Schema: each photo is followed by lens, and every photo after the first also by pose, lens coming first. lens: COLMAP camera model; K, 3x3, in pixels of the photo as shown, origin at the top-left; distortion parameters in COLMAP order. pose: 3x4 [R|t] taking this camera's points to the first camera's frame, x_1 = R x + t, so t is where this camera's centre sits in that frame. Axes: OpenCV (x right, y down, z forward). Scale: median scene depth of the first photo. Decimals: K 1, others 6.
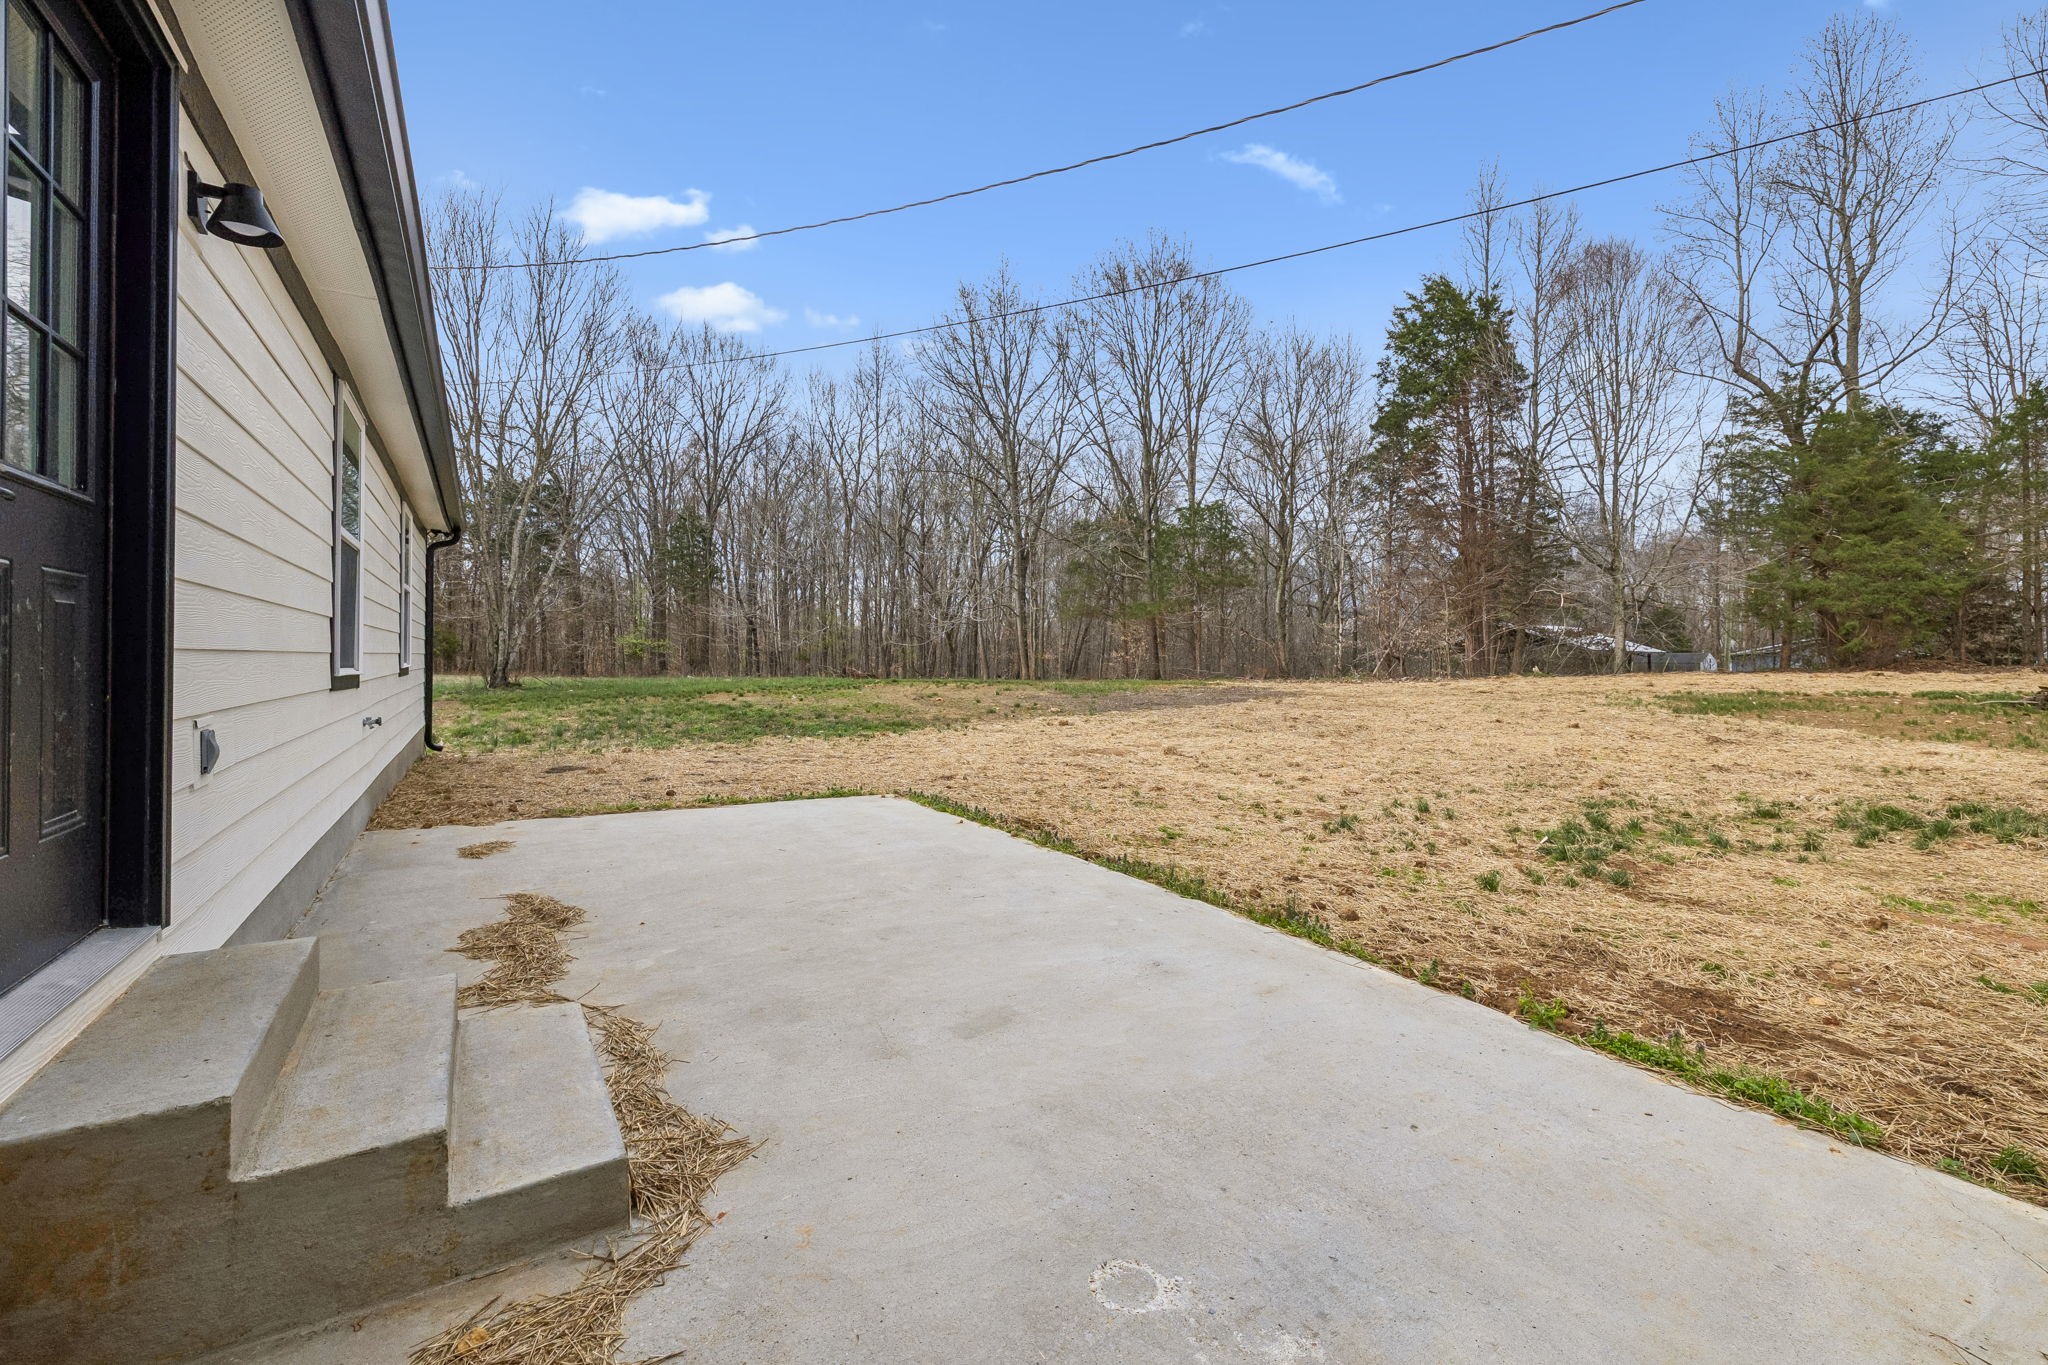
lens RADIAL K [[851.2, 0, 1025.3], [0, 851.2, 678.4], [0, 0, 1]] dist [0.000872, -0.000216]
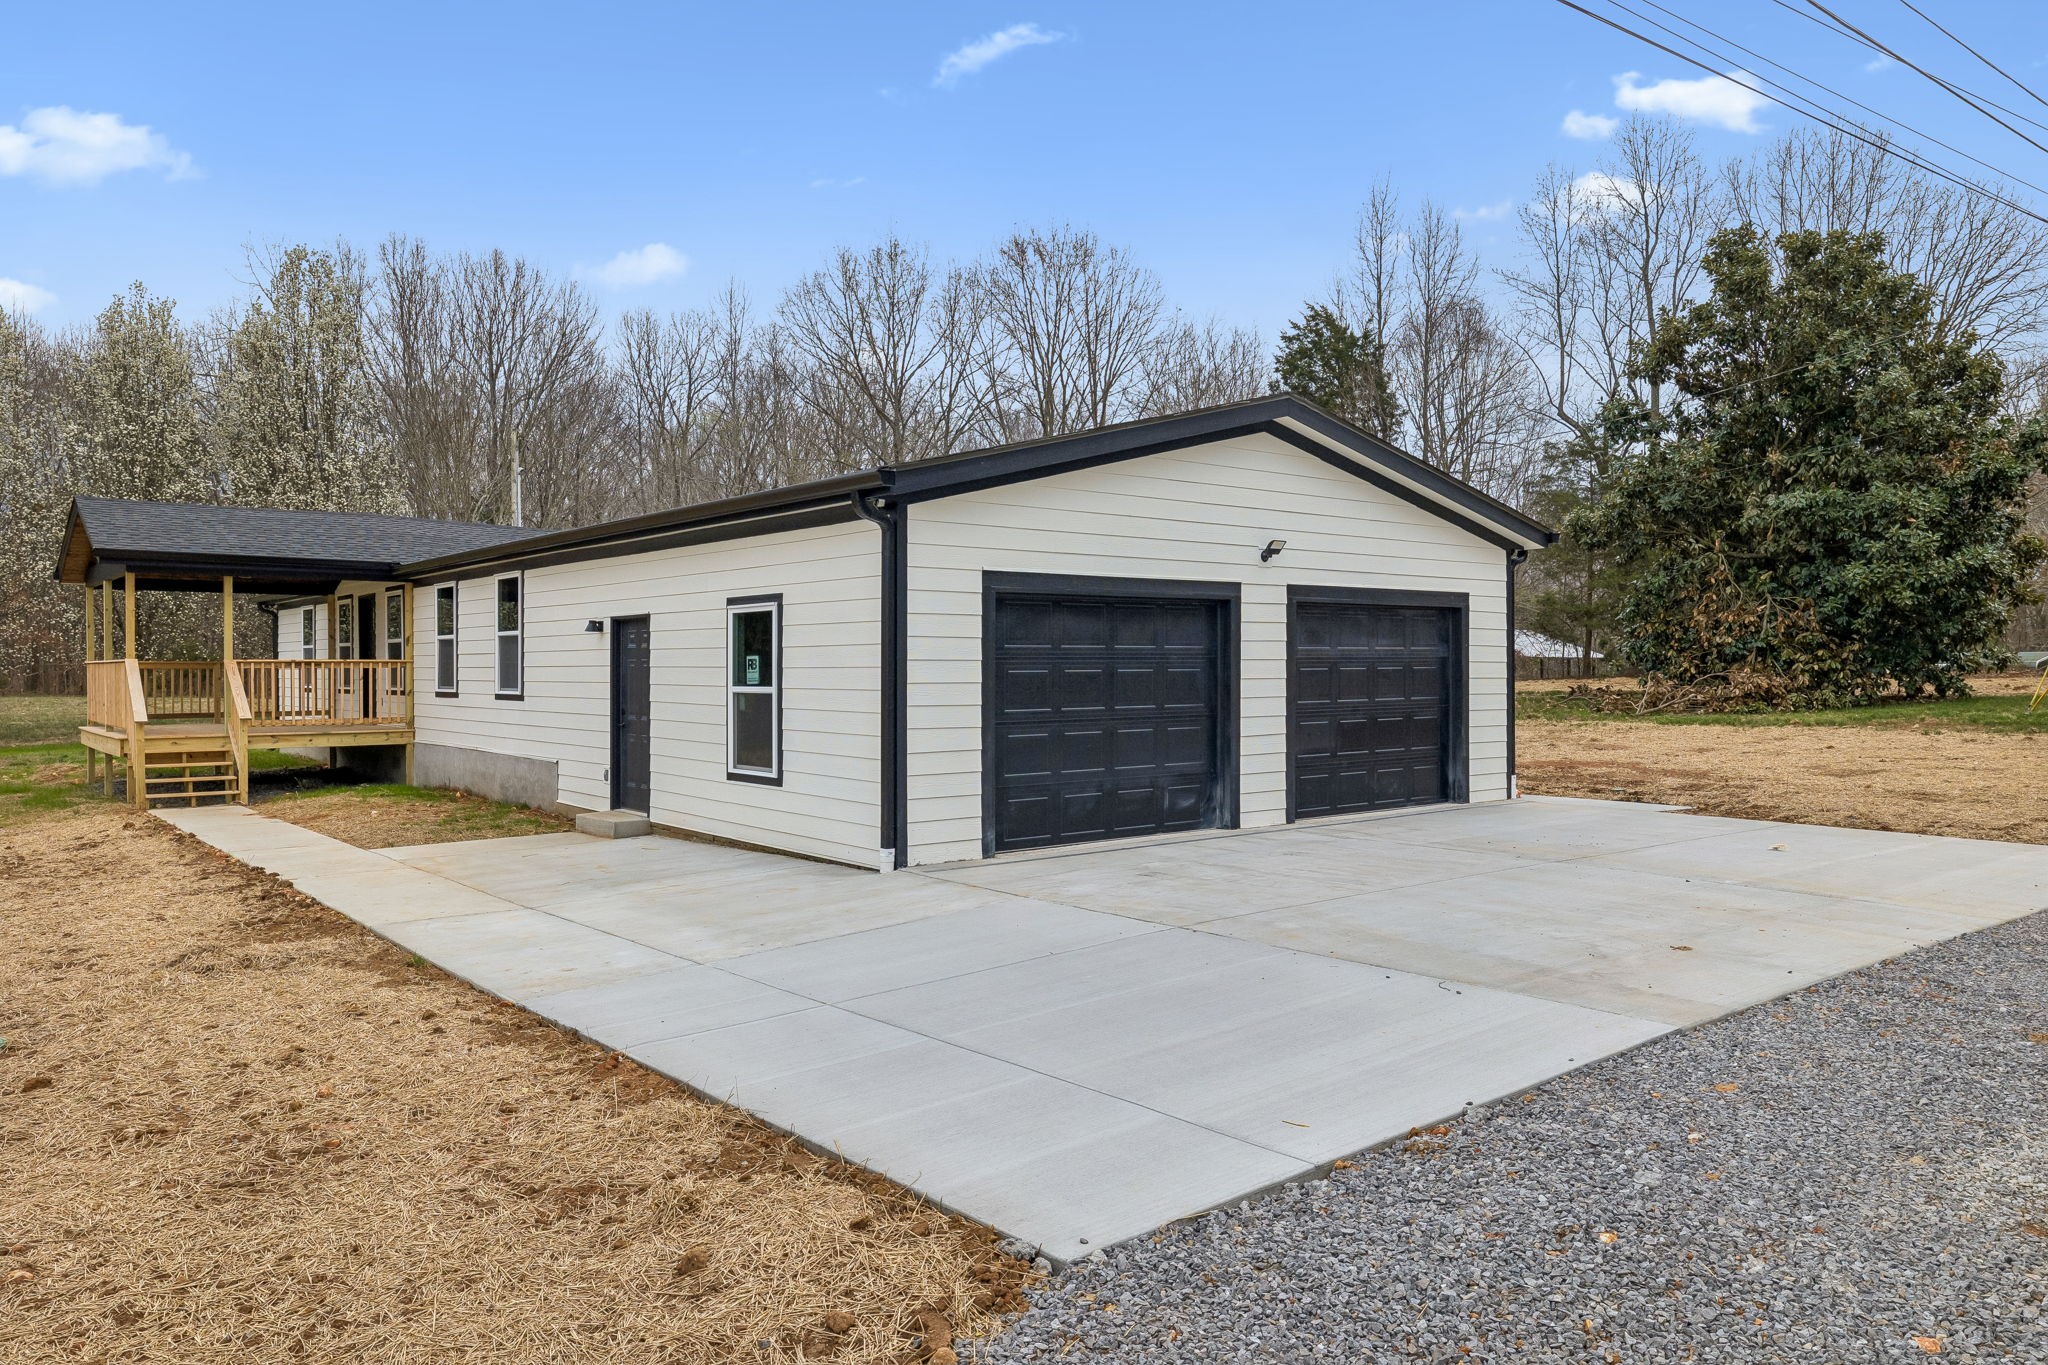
lens RADIAL K [[1402.5, 0, 1024.0], [0, 1402.5, 682.5], [0, 0, 1]] dist [-0.000490, 0.000378]
pose [[0.993455, -0.012526, 0.113537, -0.060418], [0.012838, 0.999916, -0.002015, -0.005692], [-0.113503, 0.003459, 0.993532, -0.501030]]
